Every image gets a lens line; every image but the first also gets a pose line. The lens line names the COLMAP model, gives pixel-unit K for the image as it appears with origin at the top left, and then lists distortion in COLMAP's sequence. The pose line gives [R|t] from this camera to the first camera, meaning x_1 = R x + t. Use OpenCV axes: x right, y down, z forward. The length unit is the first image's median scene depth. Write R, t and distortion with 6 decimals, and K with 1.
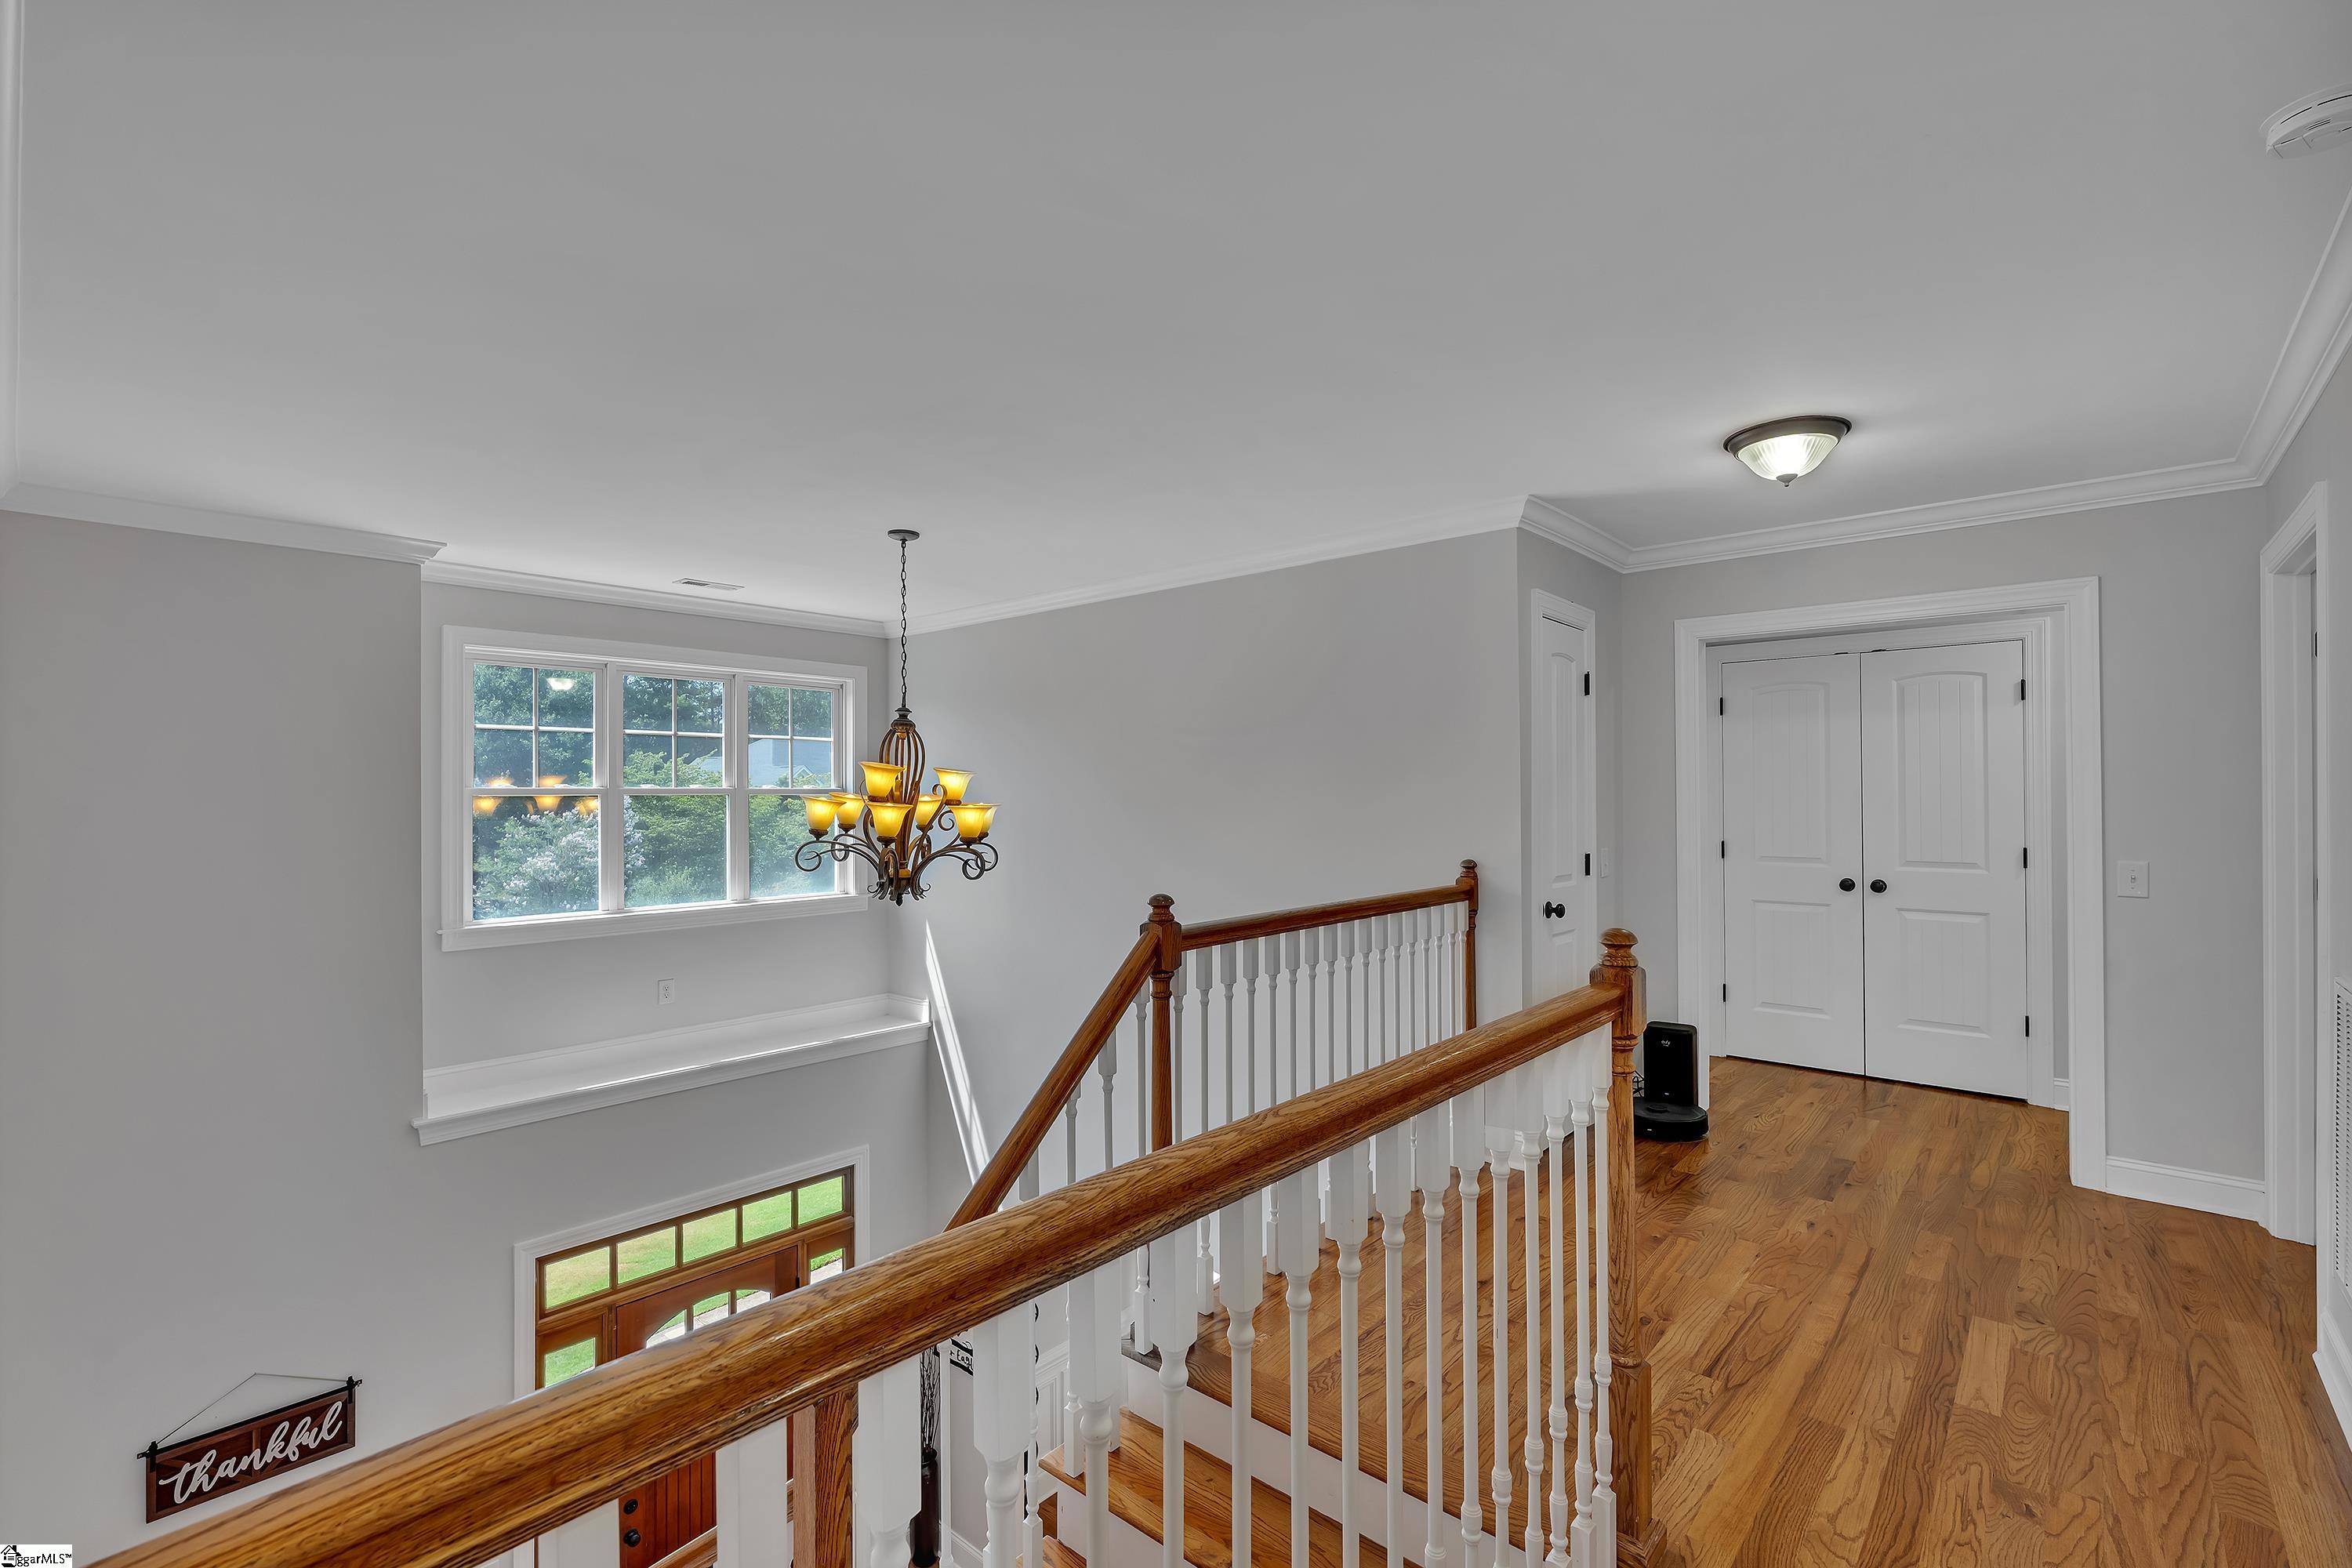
lens RADIAL K [[1033.5, 0, 1176.7], [0, 1033.5, 785.1], [0, 0, 1]] dist [-0.003963, -0.000058]
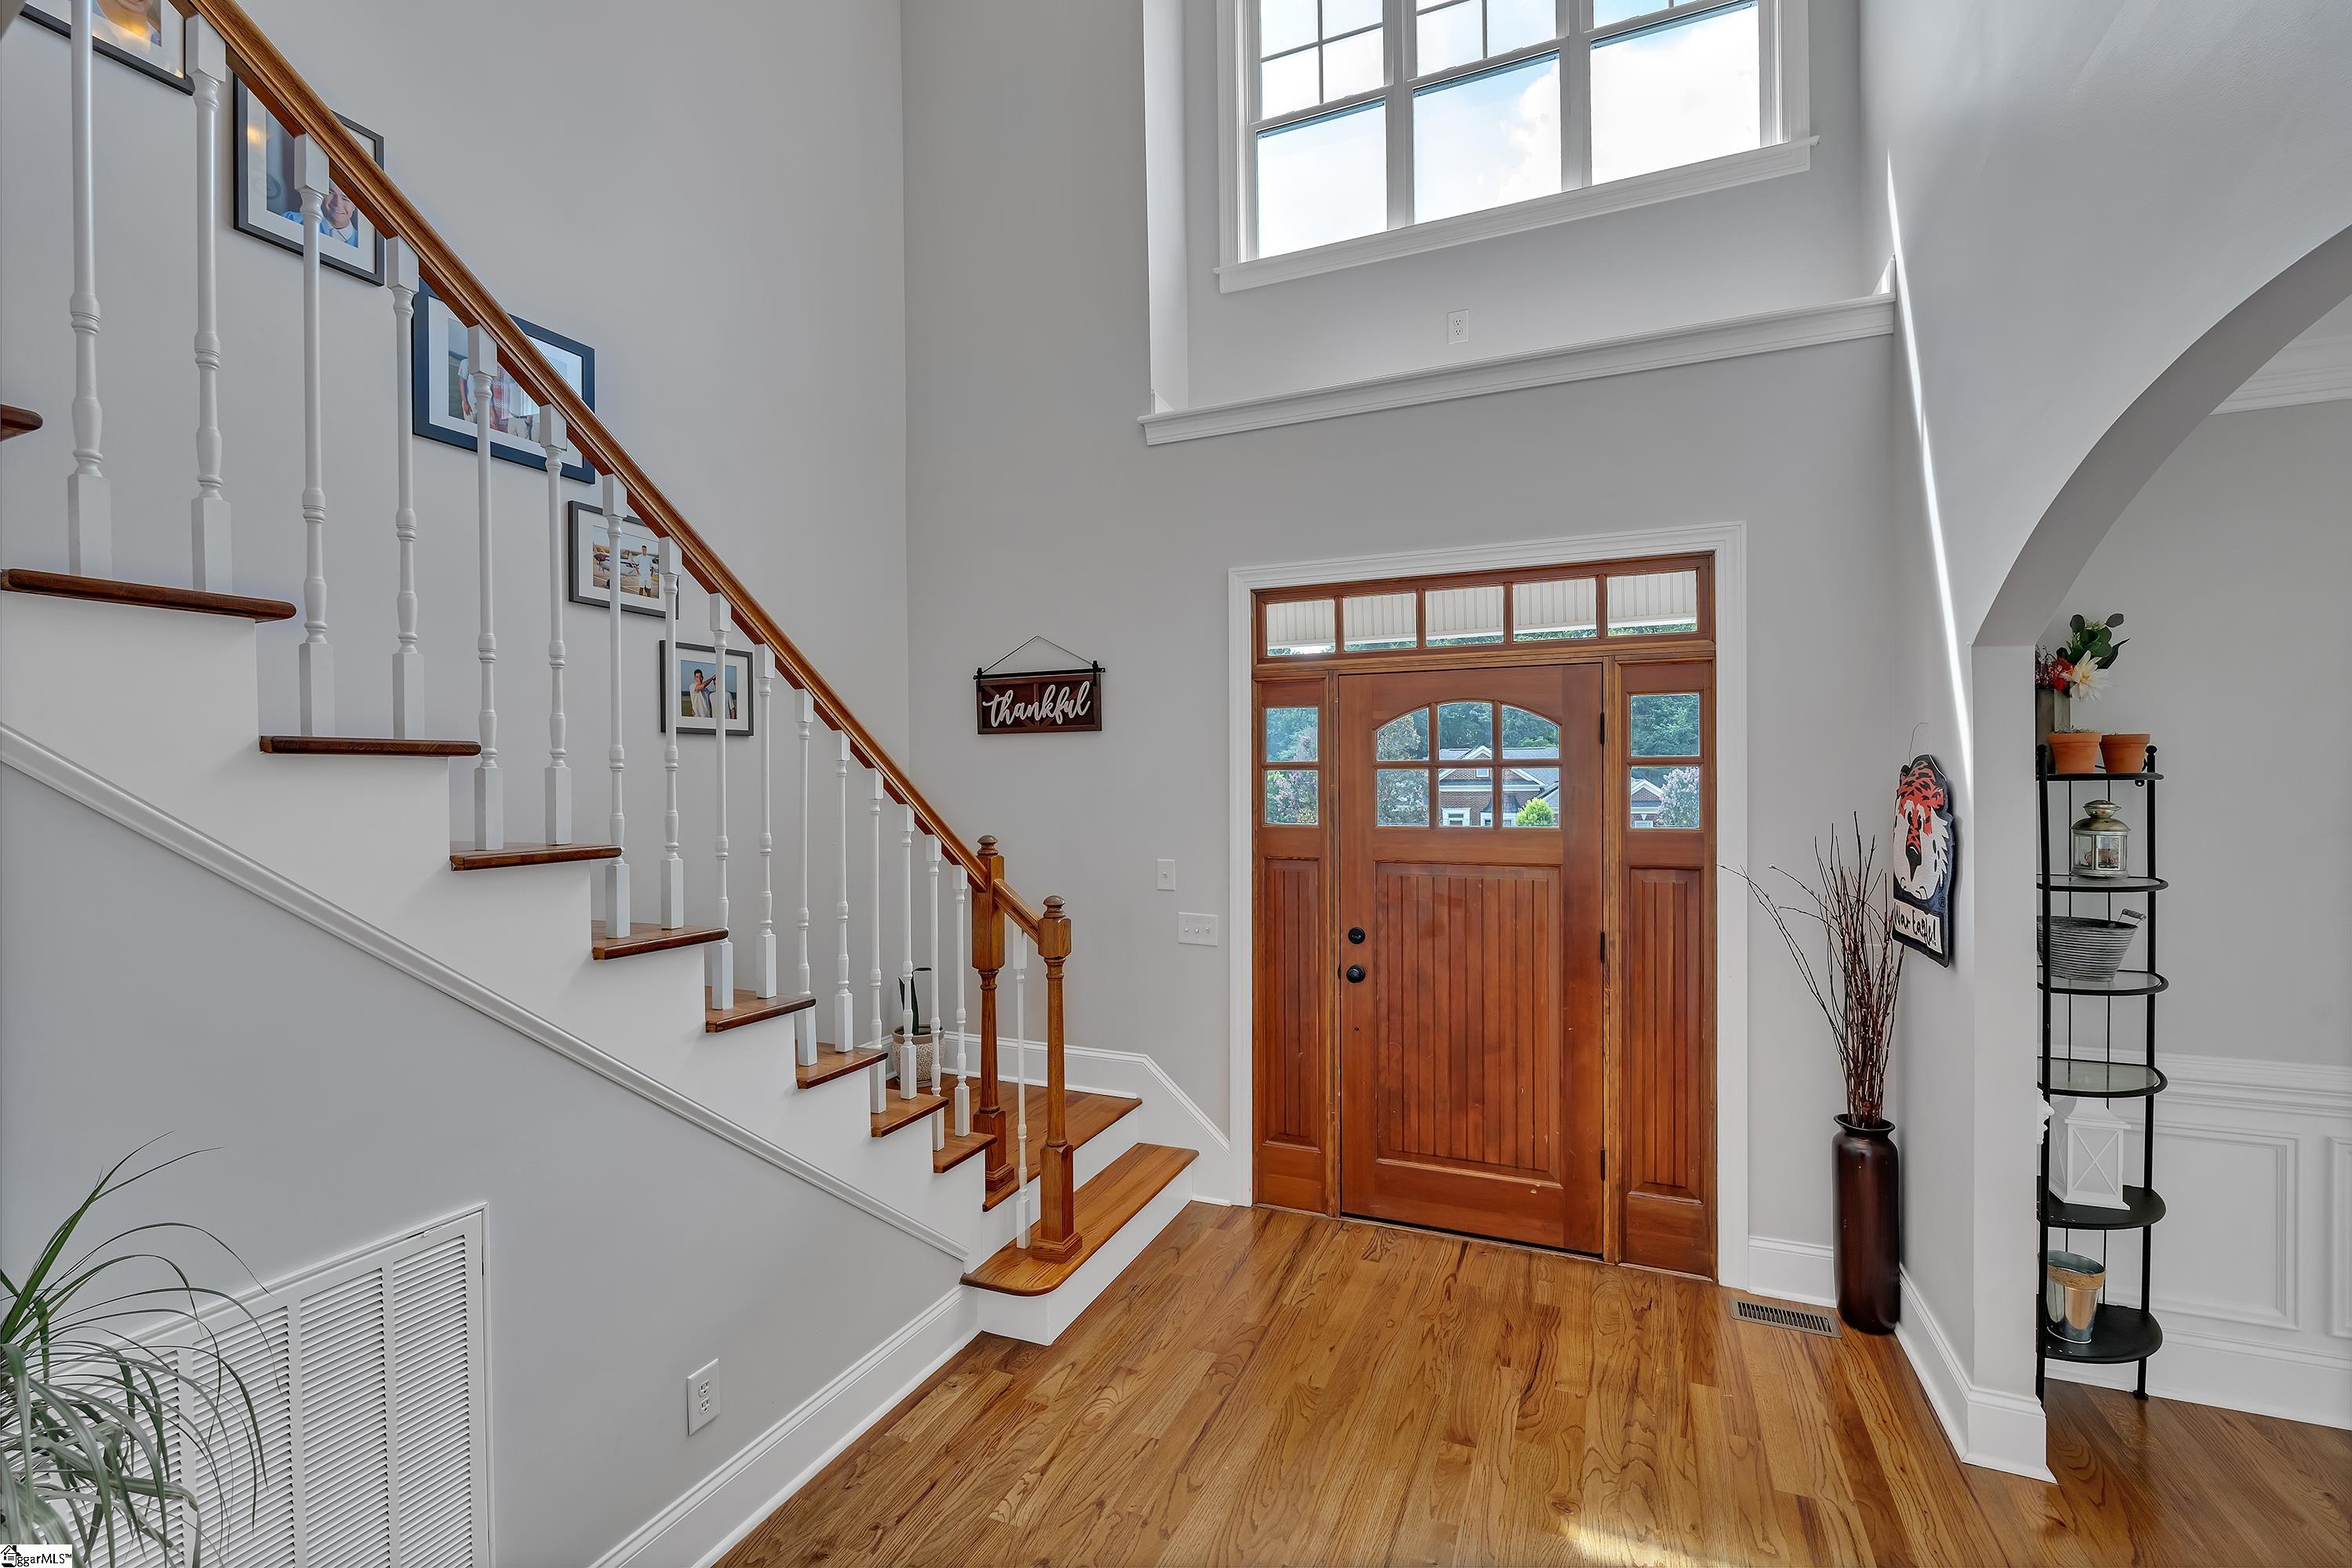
lens RADIAL K [[1033.5, 0, 1156.4], [0, 1033.5, 791.6], [0, 0, 1]] dist [-0.003963, -0.000058]
pose [[0.309187, 0.007364, -0.950973, 0.200691], [0.007623, 0.999919, 0.010222, 0.712734], [0.950971, -0.010410, 0.309106, 0.756800]]
